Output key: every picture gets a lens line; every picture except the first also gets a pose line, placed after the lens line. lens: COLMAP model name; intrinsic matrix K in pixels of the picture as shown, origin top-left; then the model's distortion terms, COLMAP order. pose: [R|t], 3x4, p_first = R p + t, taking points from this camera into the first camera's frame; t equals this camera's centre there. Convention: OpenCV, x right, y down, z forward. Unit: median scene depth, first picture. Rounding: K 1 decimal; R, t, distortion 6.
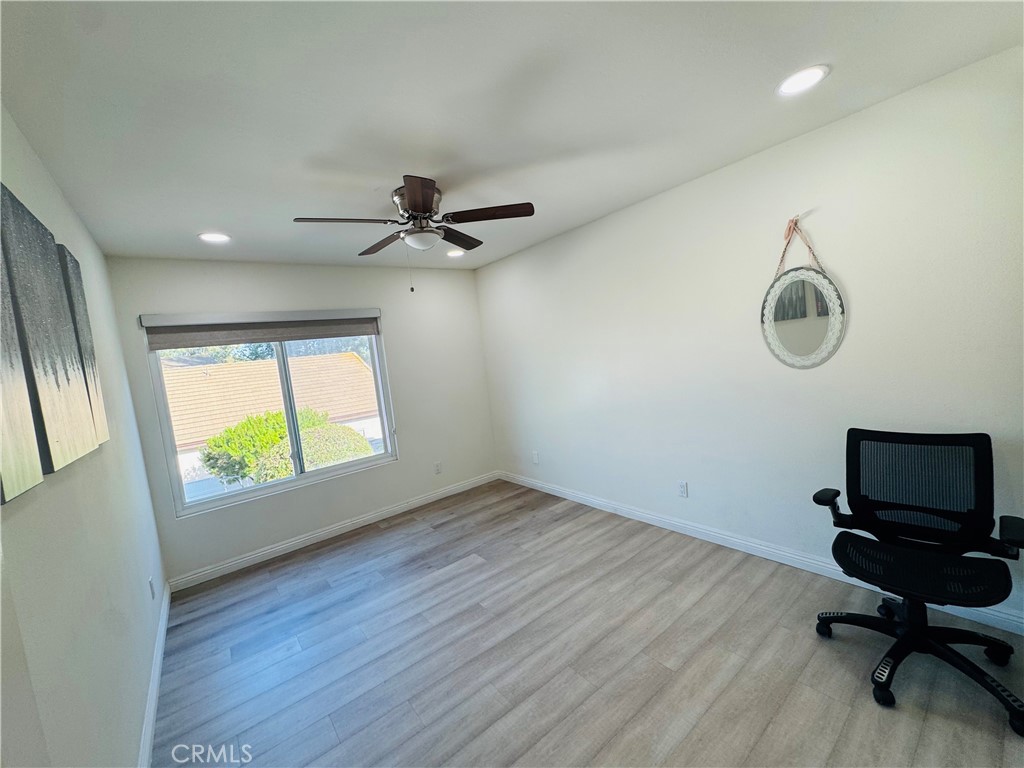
lens RADIAL K [[410.7, 0, 513.0], [0, 410.7, 383.1], [0, 0, 1]] dist [-0.004567, 0.000768]
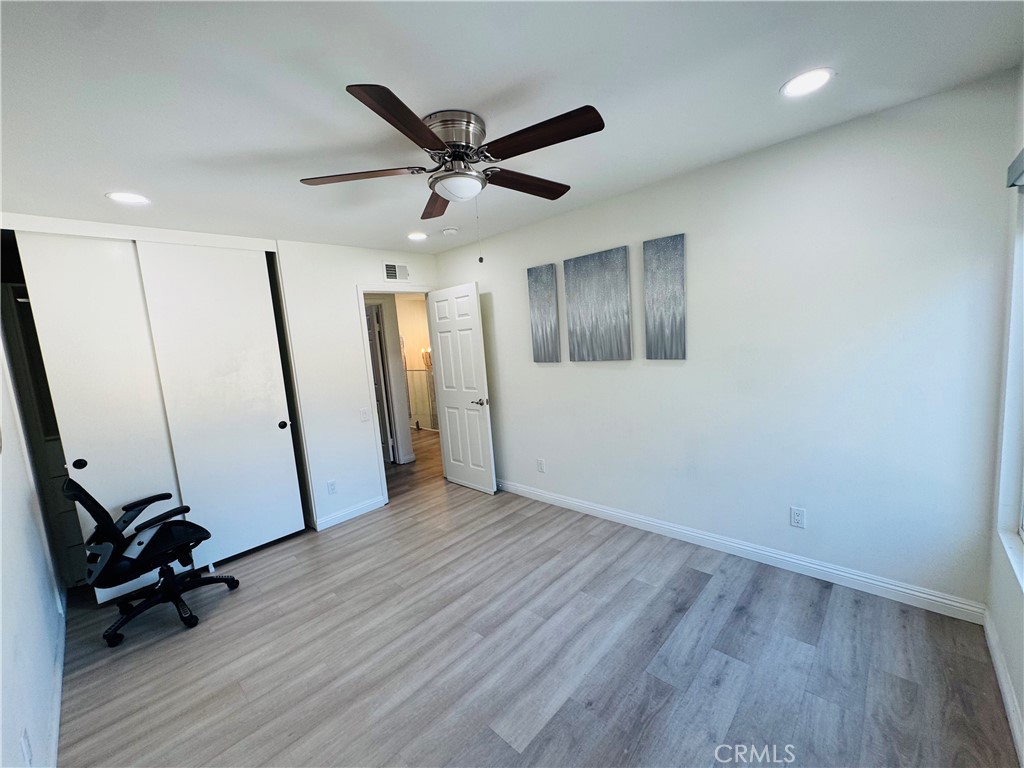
lens RADIAL K [[410.7, 0, 513.0], [0, 410.7, 383.1], [0, 0, 1]] dist [-0.004567, 0.000768]
pose [[-0.970351, 0.206919, -0.124911, -0.150396], [0.179102, 0.962606, 0.203255, -0.143012], [0.162297, 0.174857, -0.971125, 1.809127]]
